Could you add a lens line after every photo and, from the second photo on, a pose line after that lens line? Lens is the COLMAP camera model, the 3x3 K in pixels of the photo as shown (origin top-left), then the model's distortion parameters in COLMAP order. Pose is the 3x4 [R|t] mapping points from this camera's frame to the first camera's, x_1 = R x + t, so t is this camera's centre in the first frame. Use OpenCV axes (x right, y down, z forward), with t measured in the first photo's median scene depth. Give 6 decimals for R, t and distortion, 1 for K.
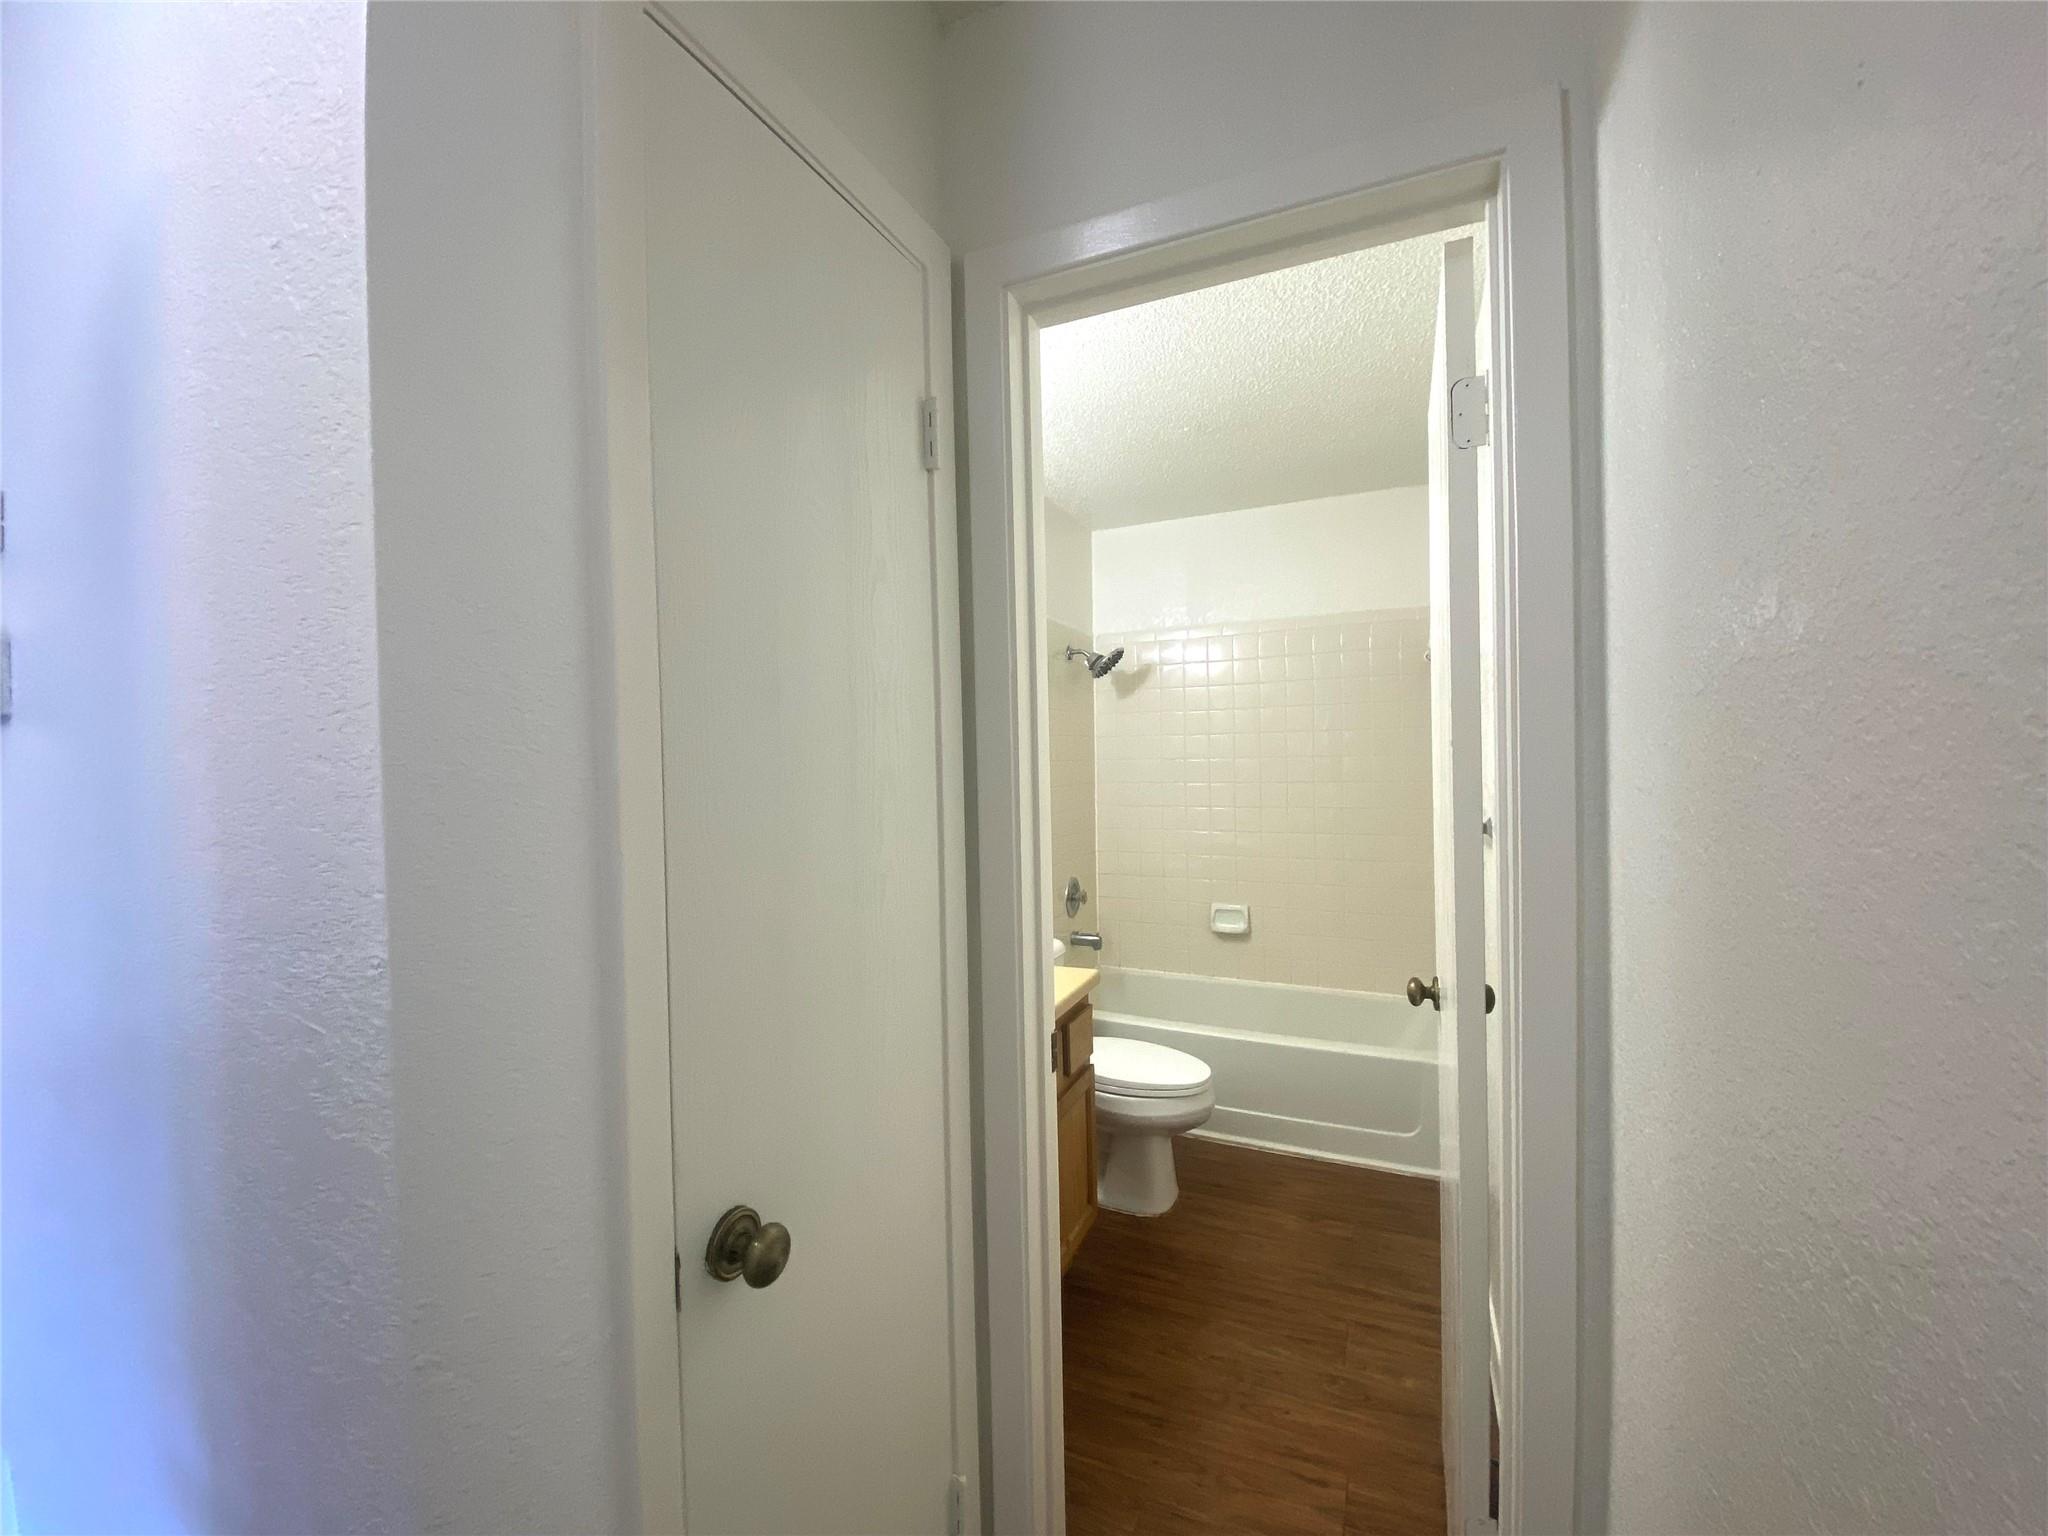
lens RADIAL K [[835.9, 0, 1030.7], [0, 835.9, 754.3], [0, 0, 1]] dist [-0.024783, -0.000164]
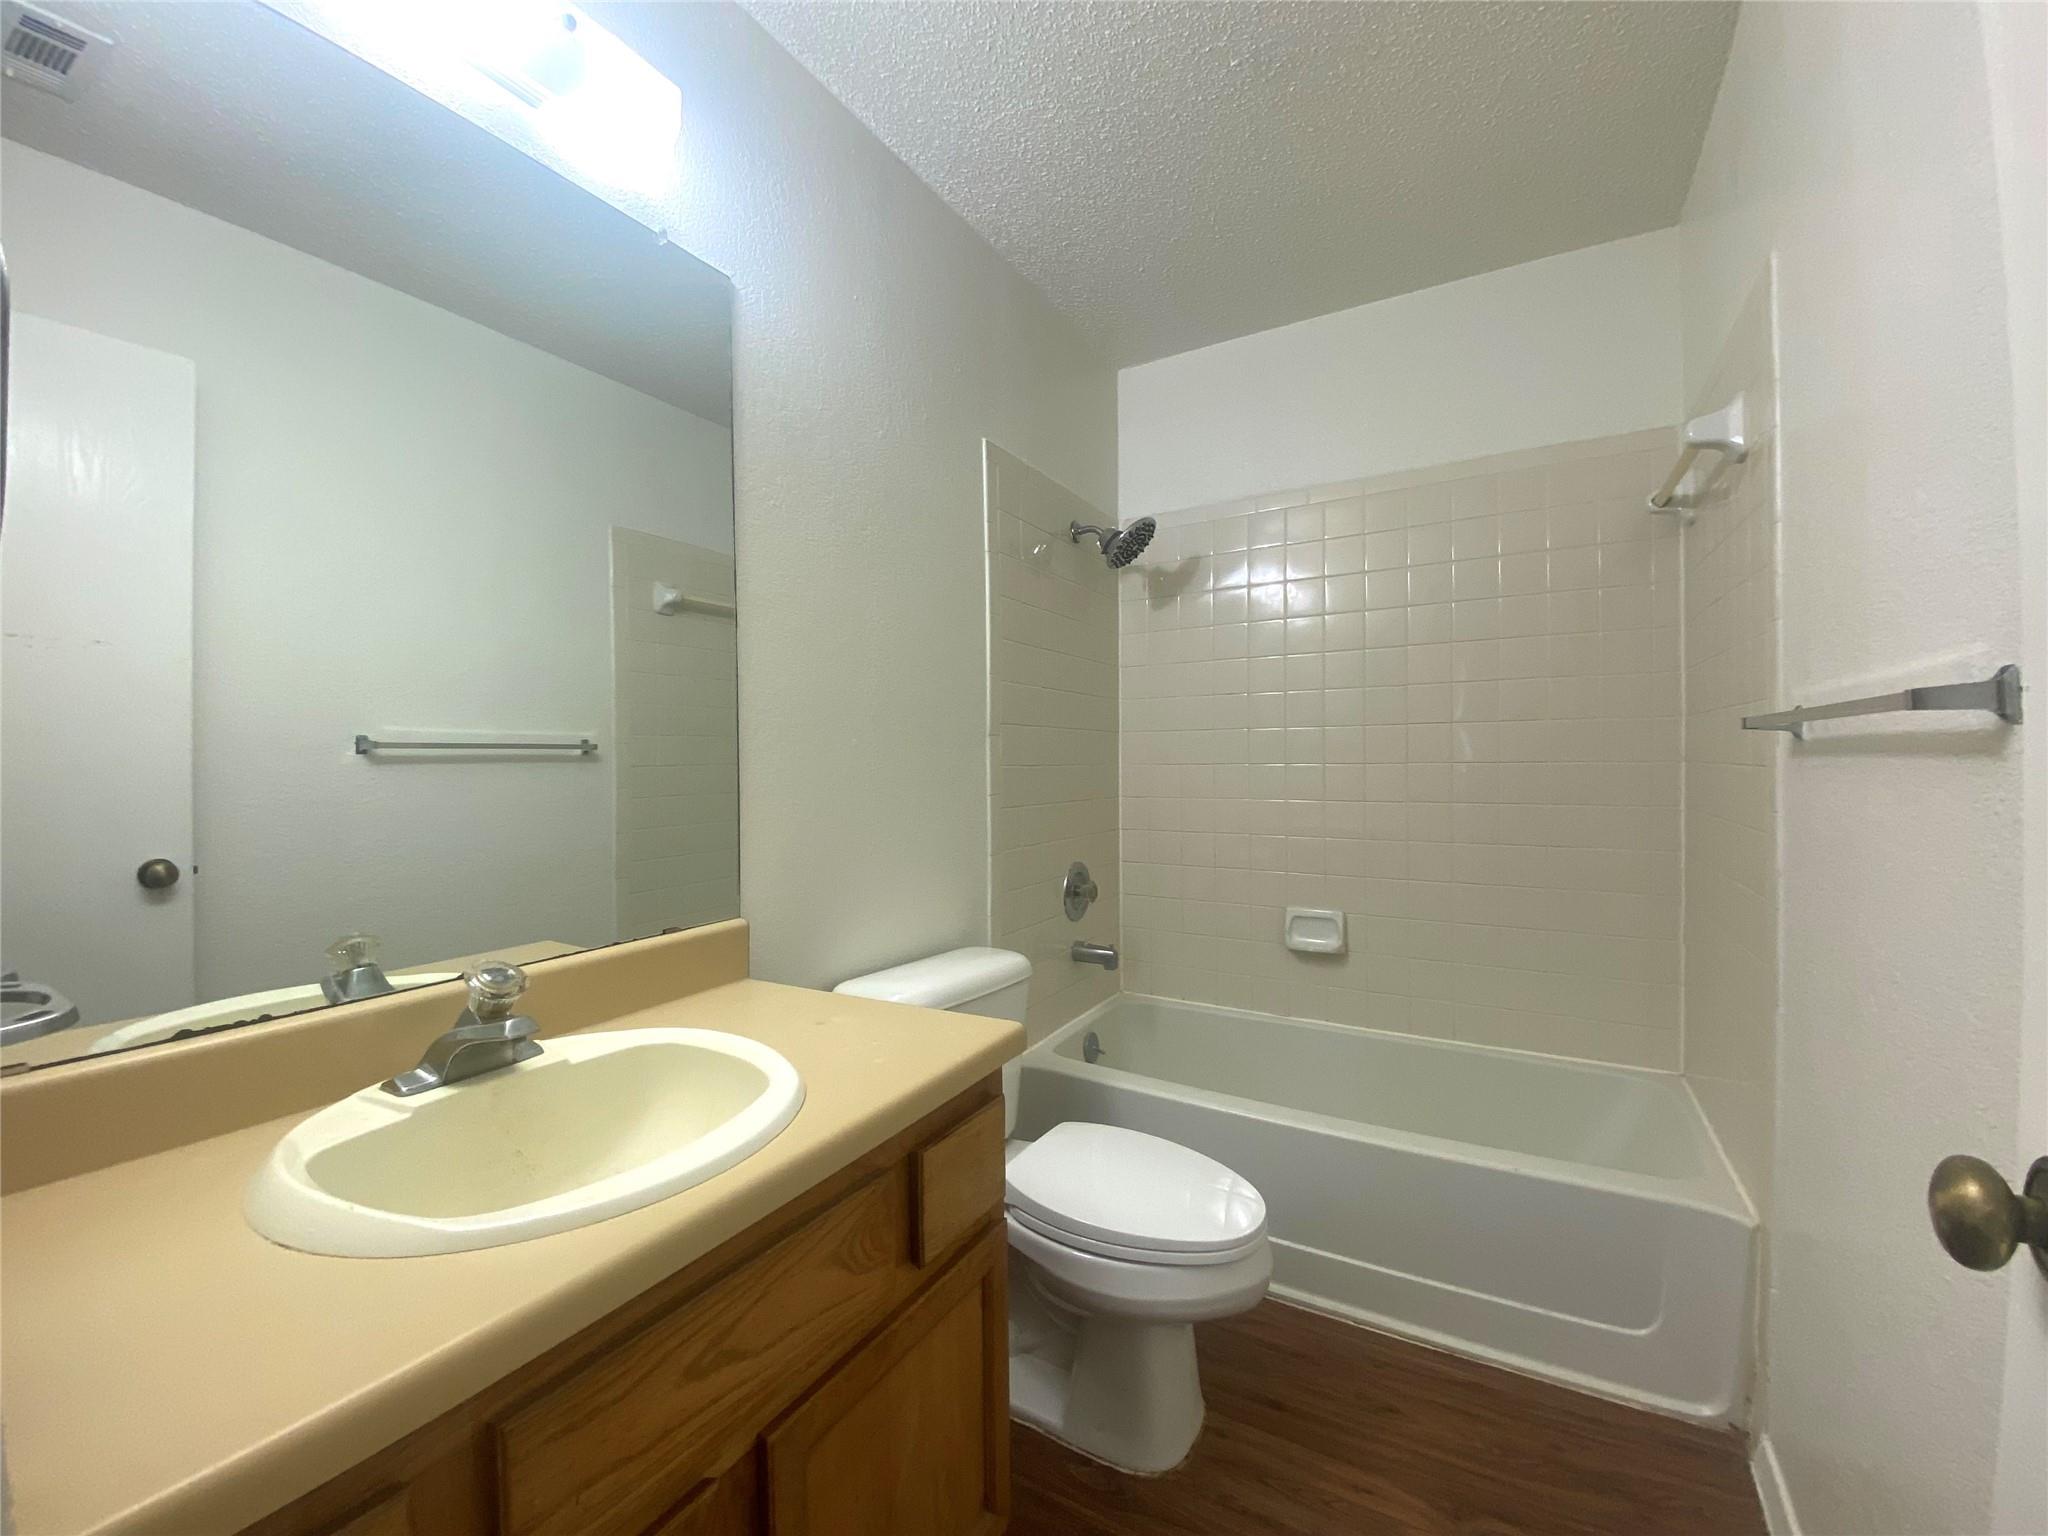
lens RADIAL K [[835.9, 0, 1020.2], [0, 835.9, 773.2], [0, 0, 1]] dist [-0.024783, -0.000164]
pose [[0.992613, 0.008254, -0.121043, 0.086446], [-0.006457, 0.999863, 0.015229, 0.064677], [0.121153, -0.014334, 0.992530, 0.319942]]
